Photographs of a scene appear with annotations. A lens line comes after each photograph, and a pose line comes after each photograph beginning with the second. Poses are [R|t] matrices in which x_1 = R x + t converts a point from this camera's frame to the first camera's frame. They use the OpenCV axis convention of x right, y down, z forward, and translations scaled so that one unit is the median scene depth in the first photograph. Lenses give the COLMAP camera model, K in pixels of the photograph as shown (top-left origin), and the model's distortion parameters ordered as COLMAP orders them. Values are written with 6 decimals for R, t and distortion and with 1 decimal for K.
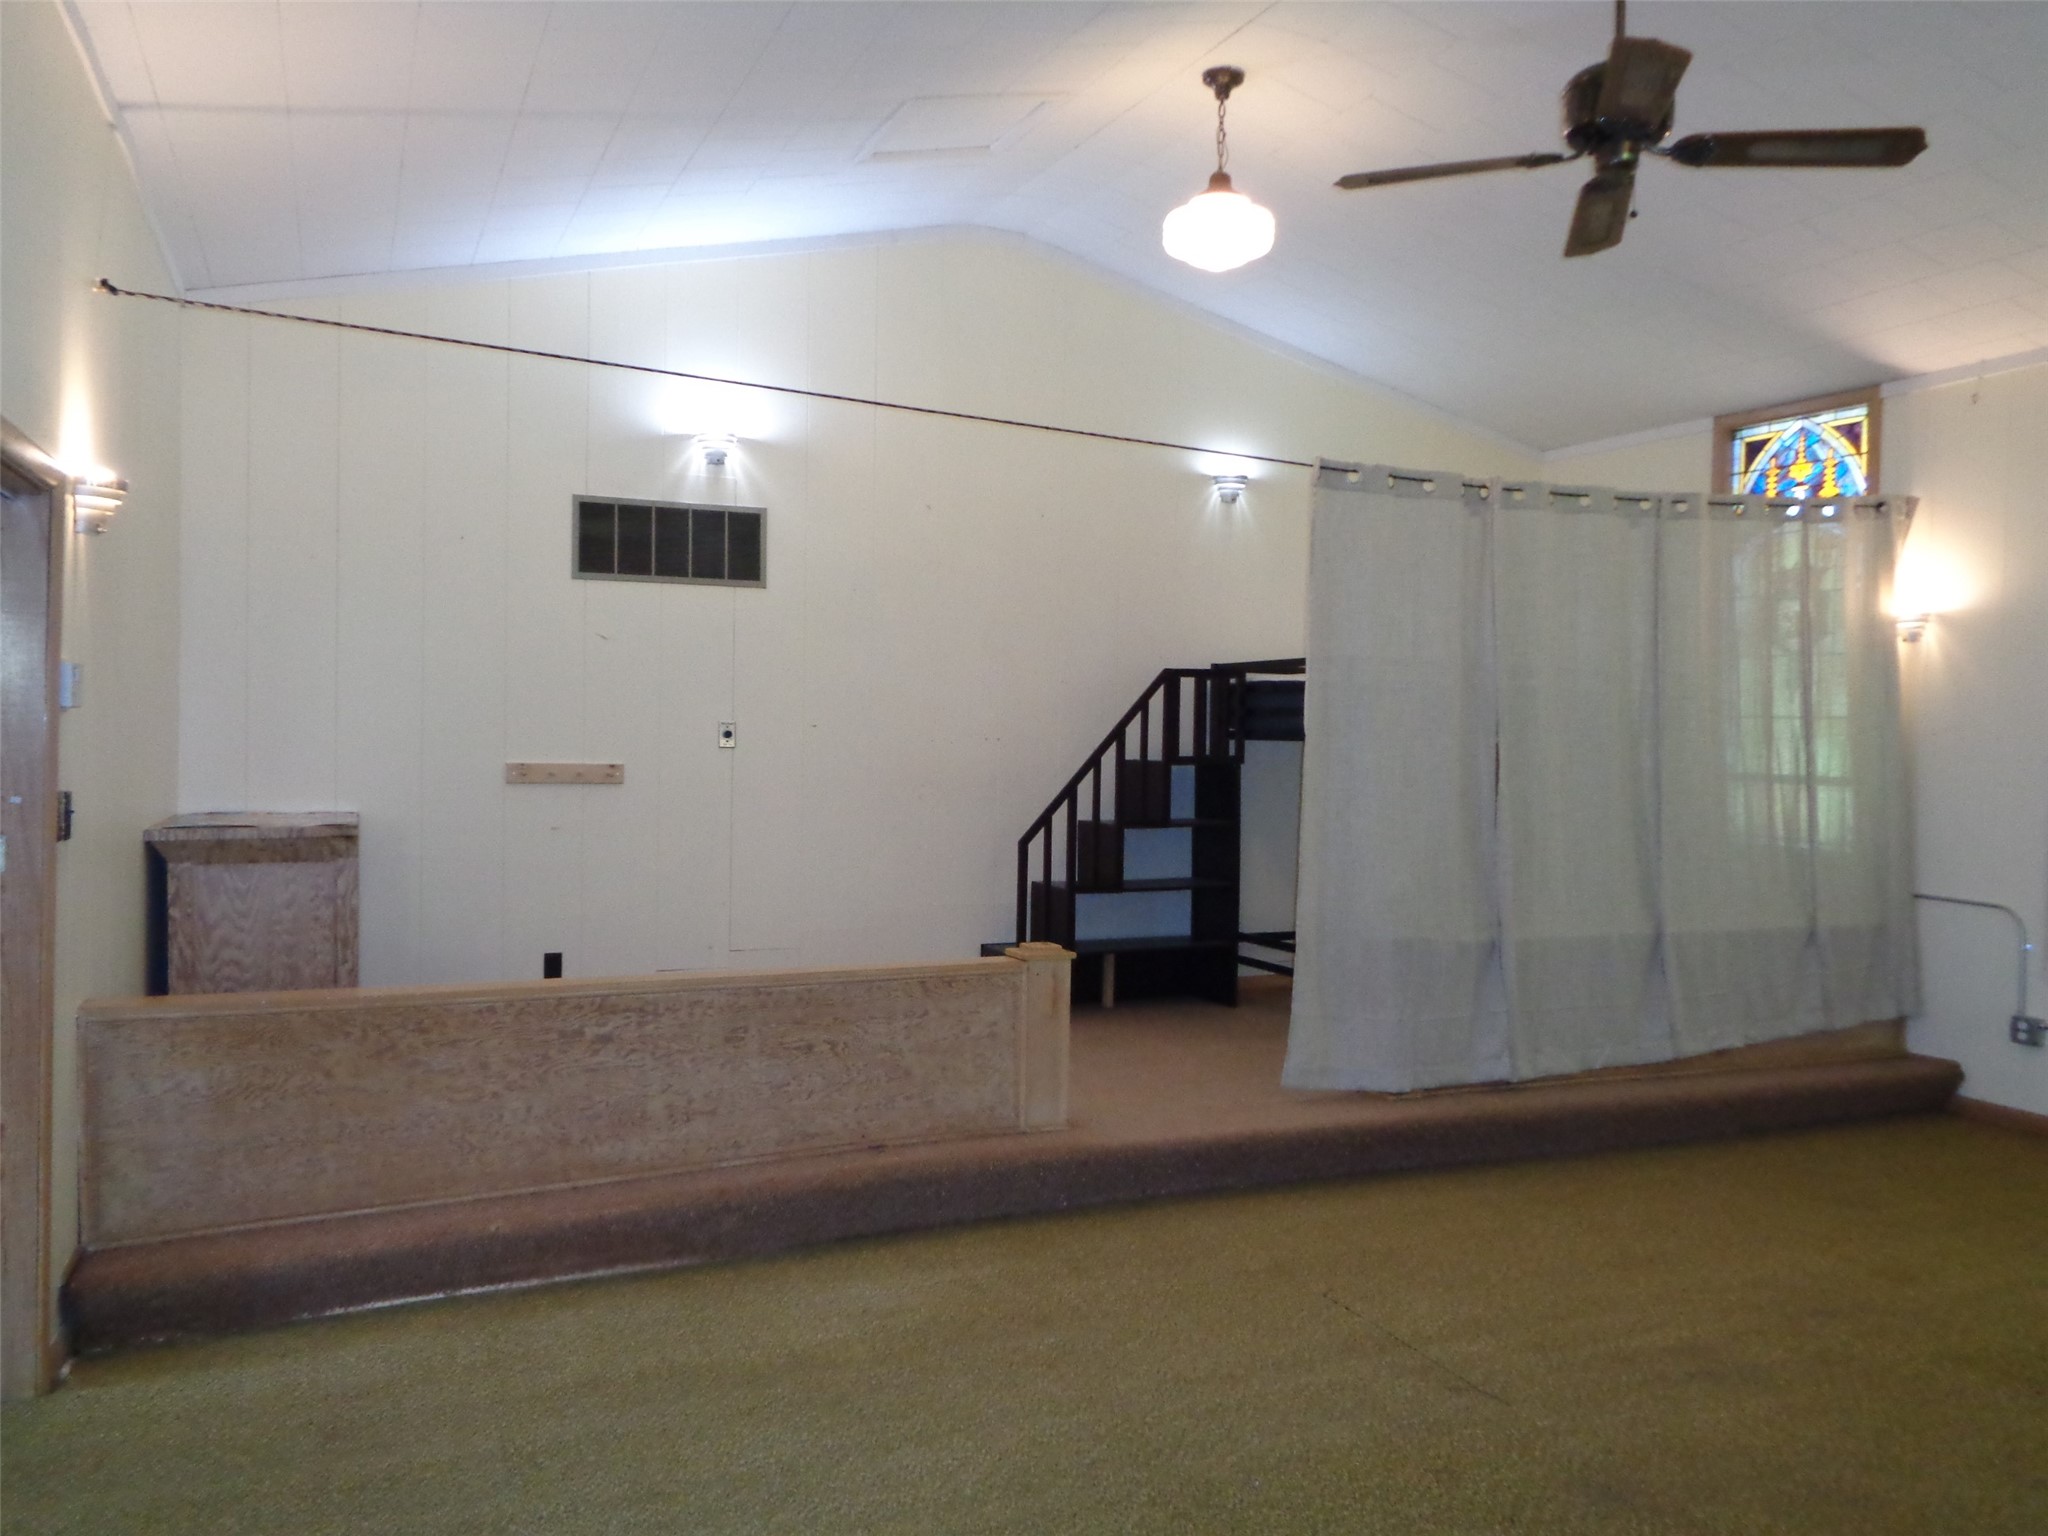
lens RADIAL K [[1509.7, 0, 1019.9], [0, 1509.7, 779.2], [0, 0, 1]] dist [-0.008291, 0.003441]
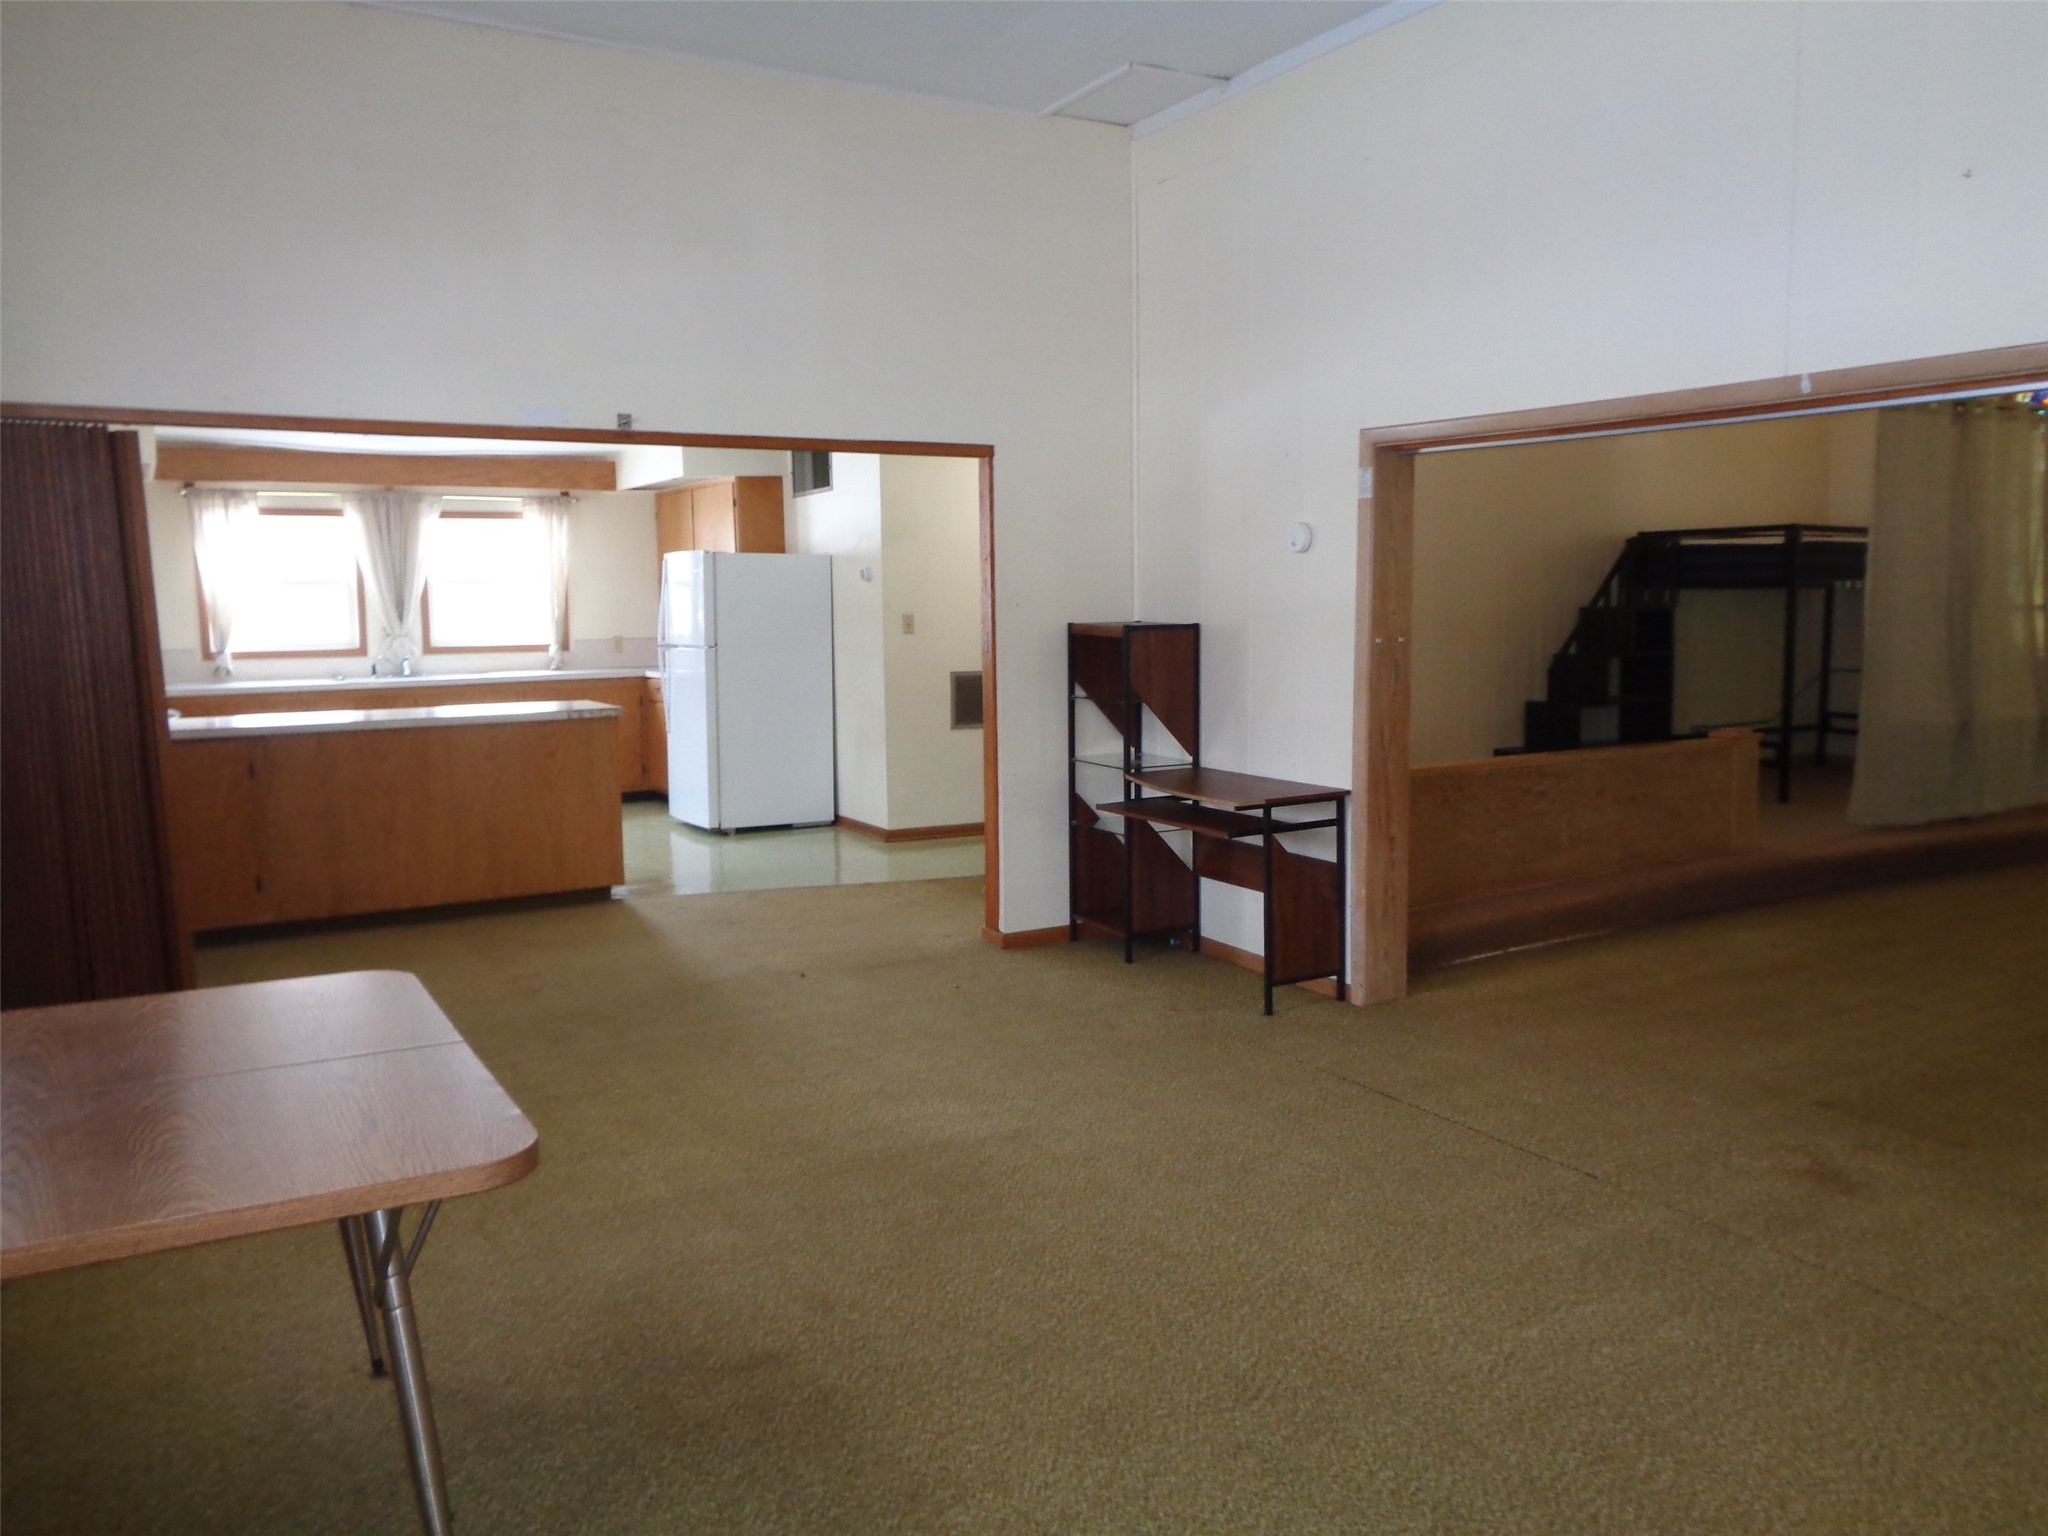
lens RADIAL K [[1509.7, 0, 1025.0], [0, 1509.7, 766.7], [0, 0, 1]] dist [-0.008291, 0.003441]
pose [[0.994647, -0.037686, 0.096218, -0.772084], [0.029535, 0.995963, 0.084772, 0.000106], [-0.099024, -0.081477, 0.991744, -0.379044]]
